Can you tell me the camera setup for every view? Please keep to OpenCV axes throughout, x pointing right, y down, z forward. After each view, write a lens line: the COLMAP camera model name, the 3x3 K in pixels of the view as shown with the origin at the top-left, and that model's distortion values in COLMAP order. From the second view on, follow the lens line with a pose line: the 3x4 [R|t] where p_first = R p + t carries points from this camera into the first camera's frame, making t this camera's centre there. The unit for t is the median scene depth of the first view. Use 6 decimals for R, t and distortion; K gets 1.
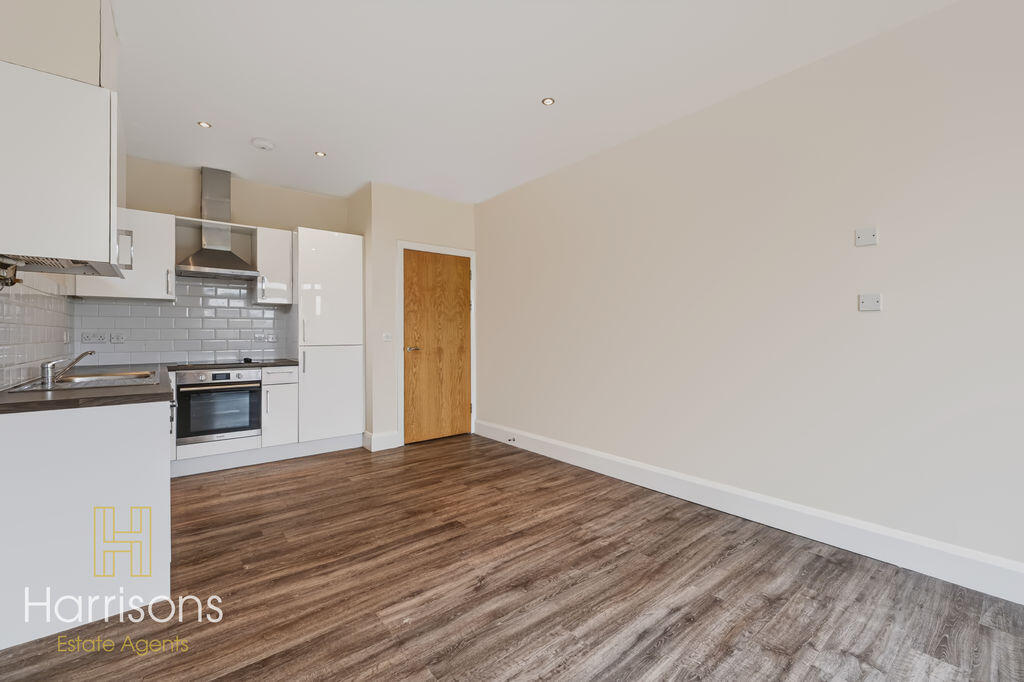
lens RADIAL K [[426.9, 0, 511.4], [0, 426.9, 332.2], [0, 0, 1]] dist [0.008832, -0.000738]
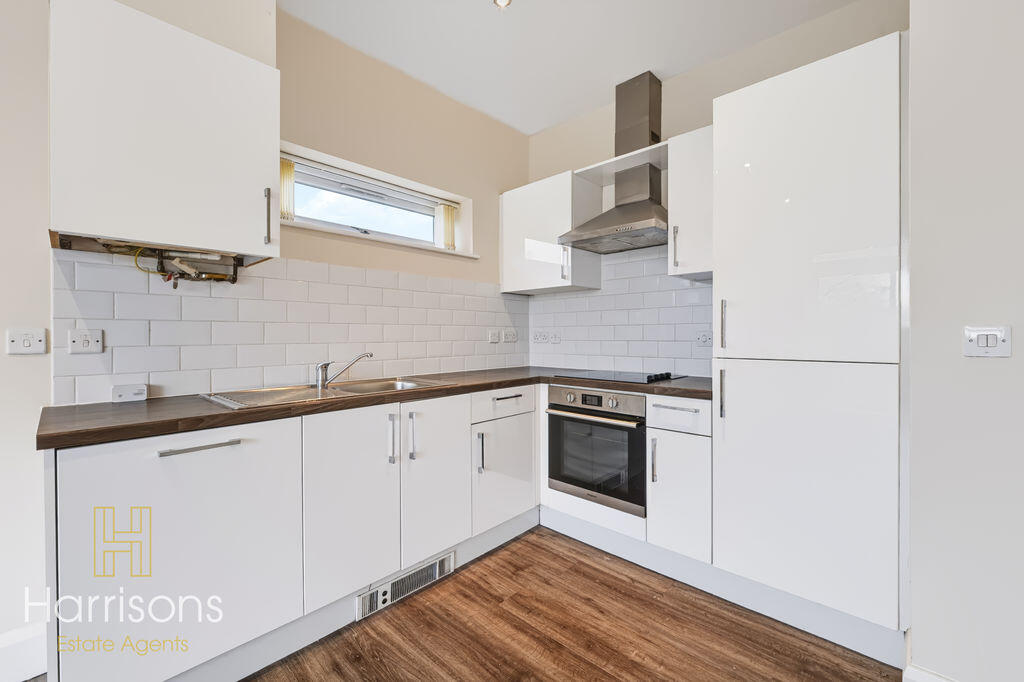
lens RADIAL K [[426.9, 0, 511.4], [0, 426.9, 332.2], [0, 0, 1]] dist [0.008832, -0.000738]
pose [[0.139051, -0.009064, -0.990244, -0.074724], [-0.000280, 0.999958, -0.009192, 0.010491], [0.990285, 0.001555, 0.139043, 0.786215]]
